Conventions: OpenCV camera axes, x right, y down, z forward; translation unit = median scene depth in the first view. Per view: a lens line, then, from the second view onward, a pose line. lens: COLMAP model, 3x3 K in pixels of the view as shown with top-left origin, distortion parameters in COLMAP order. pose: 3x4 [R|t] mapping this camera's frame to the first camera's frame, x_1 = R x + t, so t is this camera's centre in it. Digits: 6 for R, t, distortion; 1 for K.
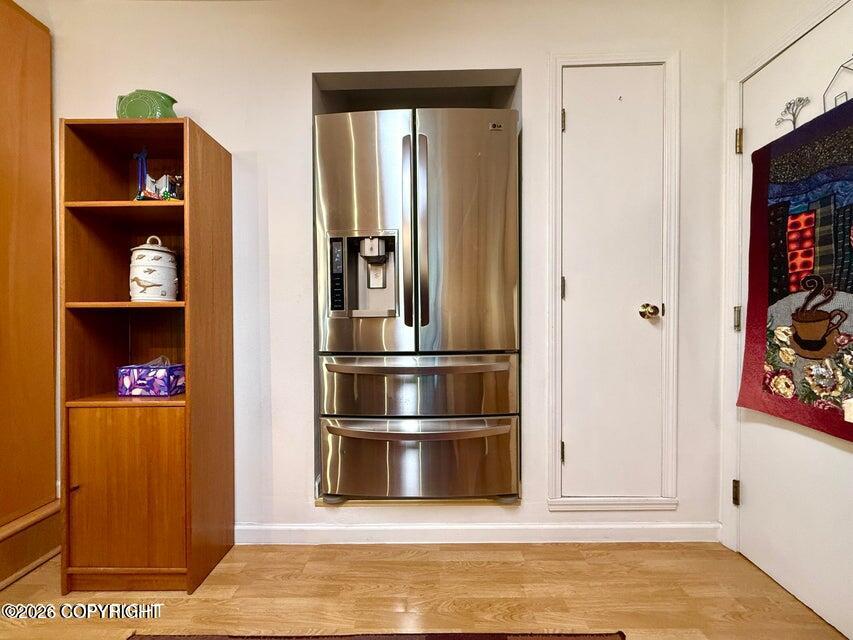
lens RADIAL K [[338.4, 0, 428.0], [0, 338.4, 320.7], [0, 0, 1]] dist [-0.000056, 0.000158]
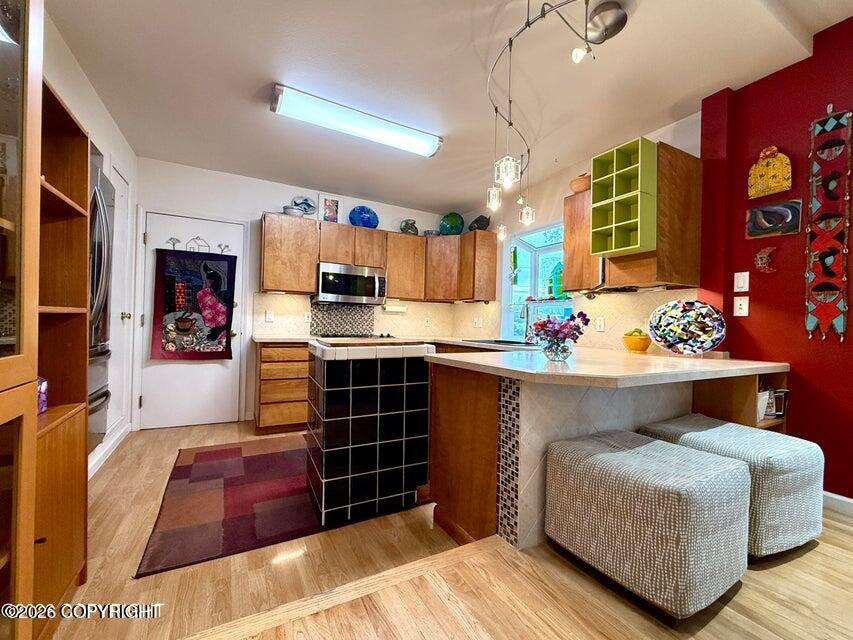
lens RADIAL K [[362.5, 0, 424.4], [0, 362.5, 322.7], [0, 0, 1]] dist [0.002195, -0.000300]
pose [[-0.487326, -0.010769, 0.873153, -2.307228], [-0.012580, 0.999907, 0.005312, -0.031059], [-0.873129, -0.008395, -0.487416, 0.658842]]
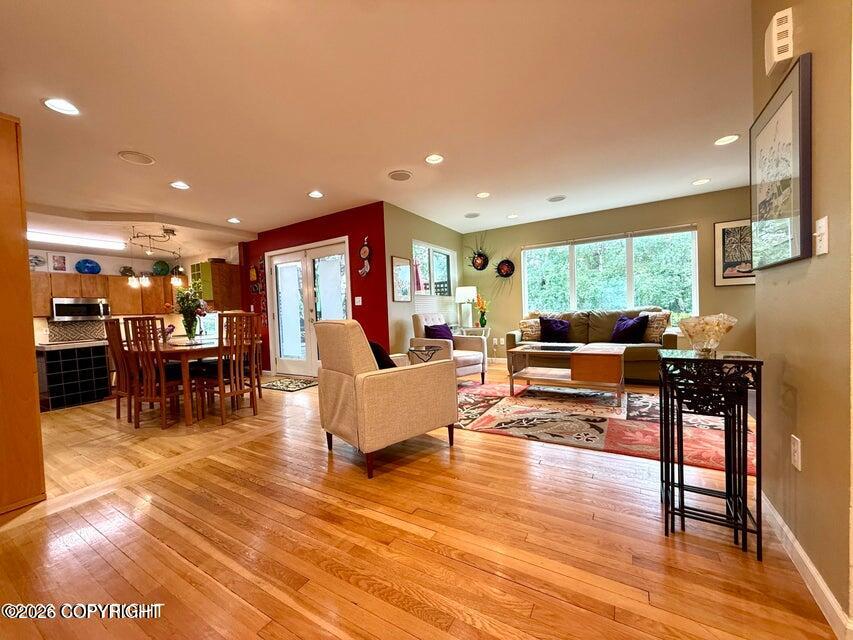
lens RADIAL K [[338.4, 0, 423.3], [0, 338.4, 322.5], [0, 0, 1]] dist [-0.000056, 0.000158]
pose [[-0.860755, 0.017275, 0.508726, -6.051352], [0.046766, 0.997881, 0.045243, -0.139706], [-0.506867, 0.062735, -0.859739, 1.401519]]
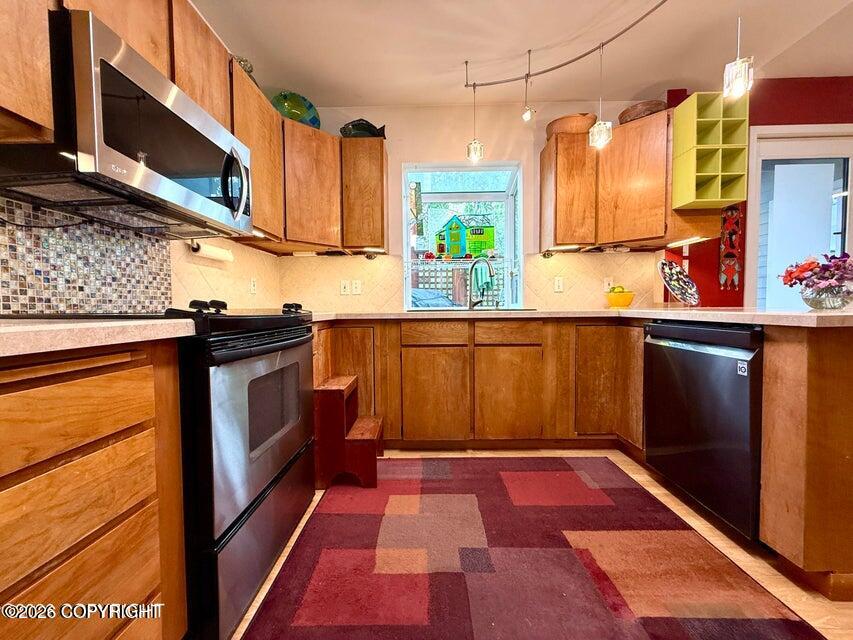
lens RADIAL K [[338.4, 0, 422.1], [0, 338.4, 322.6], [0, 0, 1]] dist [-0.000056, 0.000158]
pose [[-0.999910, 0.009839, 0.009104, 0.095411], [0.010358, 0.998213, 0.058845, 0.086231], [-0.008509, 0.058934, -0.998226, 0.654222]]
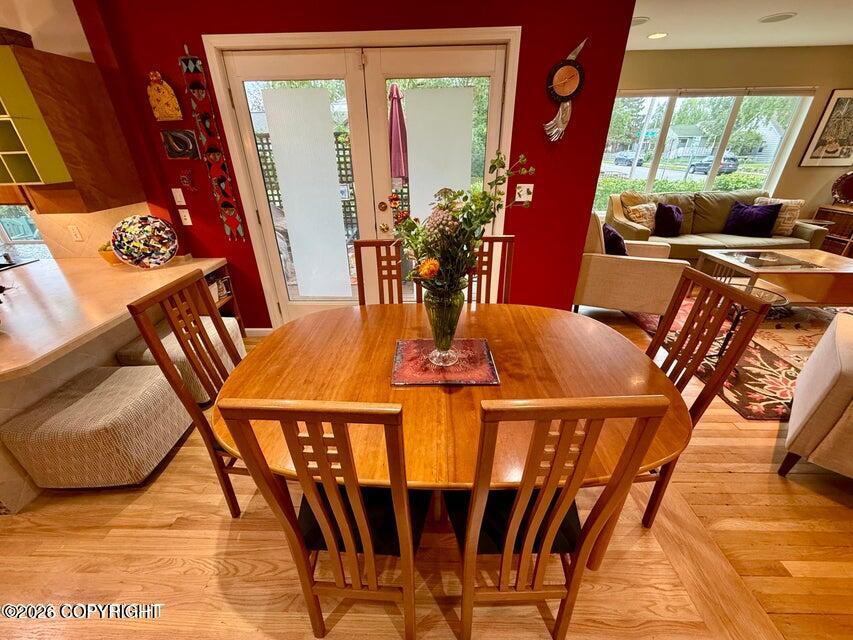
lens RADIAL K [[338.4, 0, 423.9], [0, 338.4, 320.8], [0, 0, 1]] dist [-0.000056, 0.000158]
pose [[-0.999866, 0.006031, 0.015201, -2.995951], [0.012476, 0.882264, 0.470590, -0.510689], [-0.010574, 0.470717, -0.882221, 0.579117]]
